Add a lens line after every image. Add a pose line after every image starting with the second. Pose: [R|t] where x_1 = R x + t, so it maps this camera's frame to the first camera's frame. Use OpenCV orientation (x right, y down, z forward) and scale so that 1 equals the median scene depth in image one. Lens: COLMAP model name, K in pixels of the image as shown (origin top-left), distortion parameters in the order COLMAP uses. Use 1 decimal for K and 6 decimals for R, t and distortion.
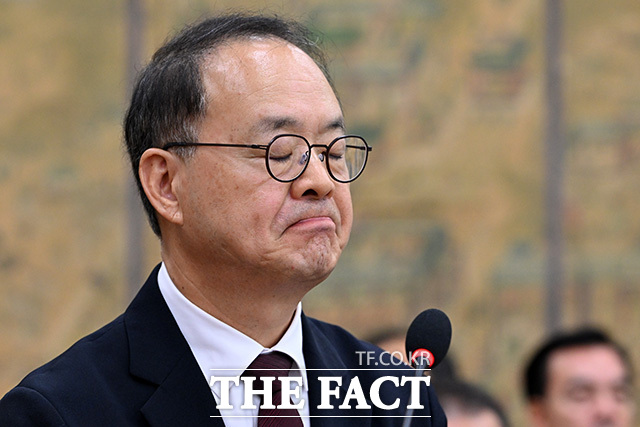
lens RADIAL K [[2758.2, 0, 320.0], [0, 2758.2, 213.5], [0, 0, 1]] dist [-0.360608, -1.805623]
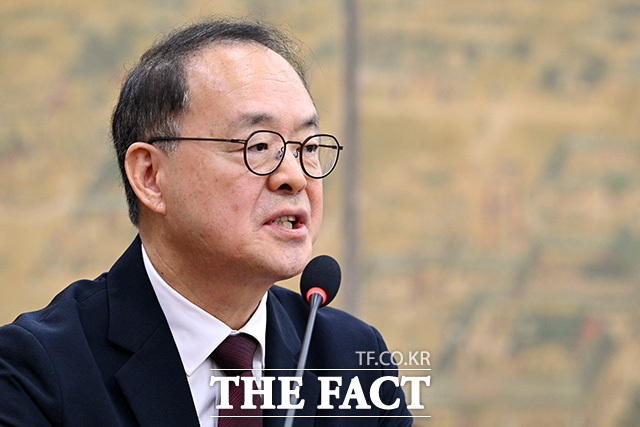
lens RADIAL K [[2884.6, 0, 320.0], [0, 2884.6, 213.5], [0, 0, 1]] dist [0.337338, 2.246813]
pose [[0.999685, 0.021288, 0.013300, -0.004723], [-0.021408, 0.999731, 0.008926, -0.007532], [-0.013107, -0.009208, 0.999872, -0.115761]]
